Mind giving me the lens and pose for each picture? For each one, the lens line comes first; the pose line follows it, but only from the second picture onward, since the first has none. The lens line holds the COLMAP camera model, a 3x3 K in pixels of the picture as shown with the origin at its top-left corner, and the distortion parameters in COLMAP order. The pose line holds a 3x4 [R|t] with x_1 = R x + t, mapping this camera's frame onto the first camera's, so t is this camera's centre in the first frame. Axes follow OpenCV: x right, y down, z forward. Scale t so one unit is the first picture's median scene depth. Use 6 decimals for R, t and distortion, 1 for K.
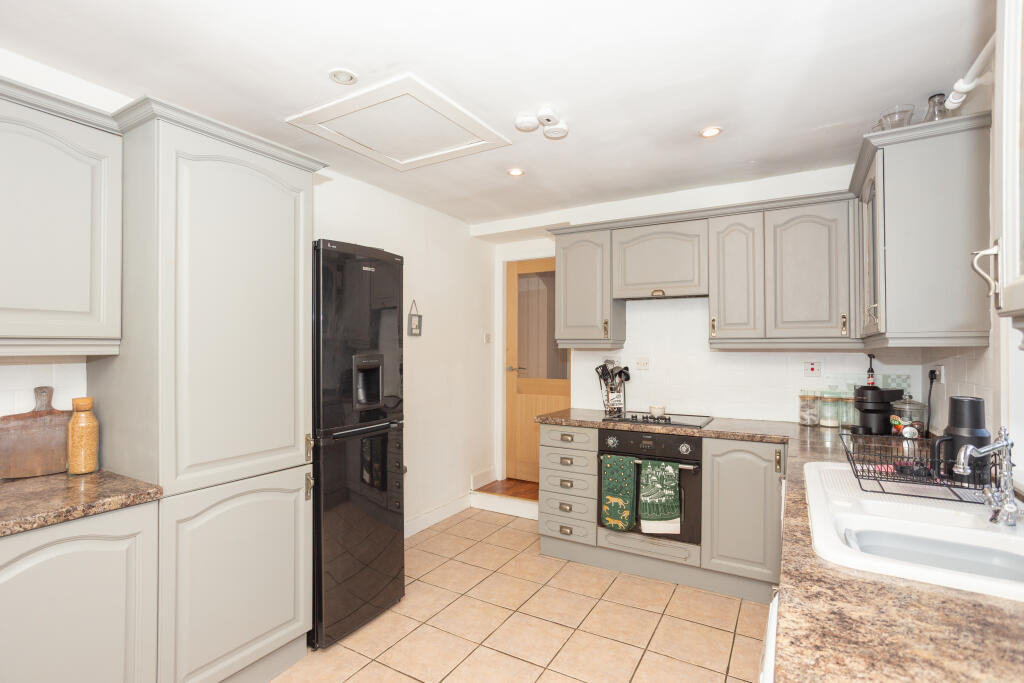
lens RADIAL K [[496.5, 0, 501.0], [0, 496.5, 344.4], [0, 0, 1]] dist [-0.040639, 0.022566]
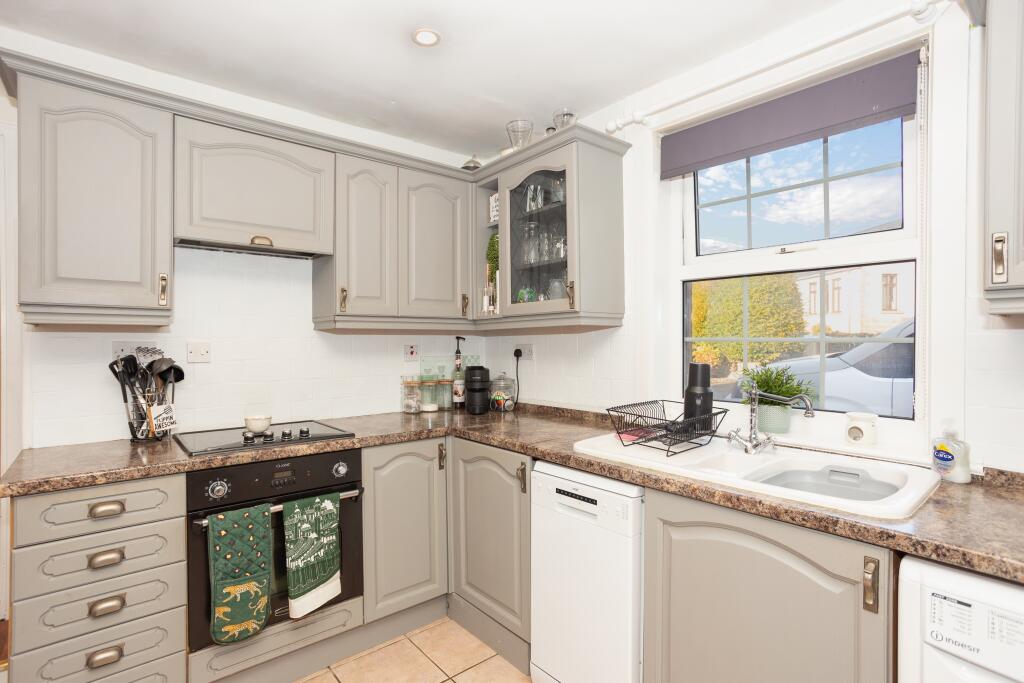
lens RADIAL K [[496.5, 0, 506.5], [0, 496.5, 344.6], [0, 0, 1]] dist [-0.040639, 0.022566]
pose [[0.330848, -0.005194, 0.943670, -0.201703], [-0.002651, 0.999976, 0.006433, 0.028995], [-0.943680, -0.004630, 0.330826, 0.530829]]
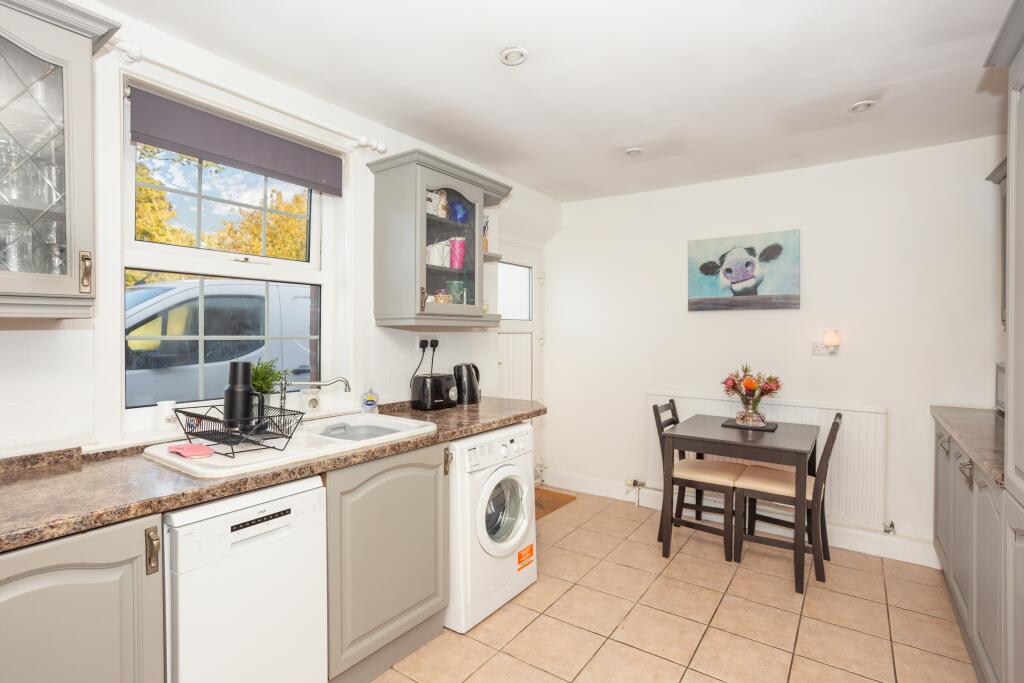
lens RADIAL K [[496.5, 0, 464.4], [0, 496.5, 344.7], [0, 0, 1]] dist [-0.040639, 0.022566]
pose [[-0.989535, -0.010767, 0.143890, 0.096553], [-0.007200, 0.999654, 0.025285, 0.015980], [-0.144113, 0.023985, -0.989271, 1.116237]]
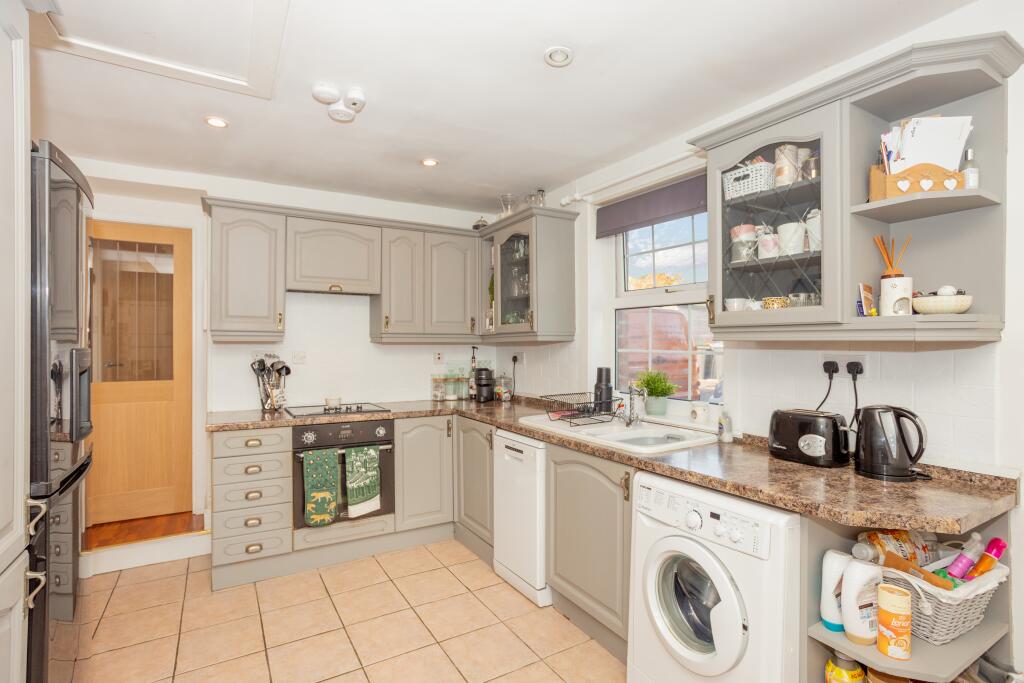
lens RADIAL K [[496.5, 0, 505.8], [0, 496.5, 344.1], [0, 0, 1]] dist [-0.040639, 0.022566]
pose [[0.480100, 0.001044, 0.877213, -0.459682], [-0.004963, 0.999987, 0.001526, 0.010465], [-0.877199, -0.005087, 0.480099, 0.208512]]
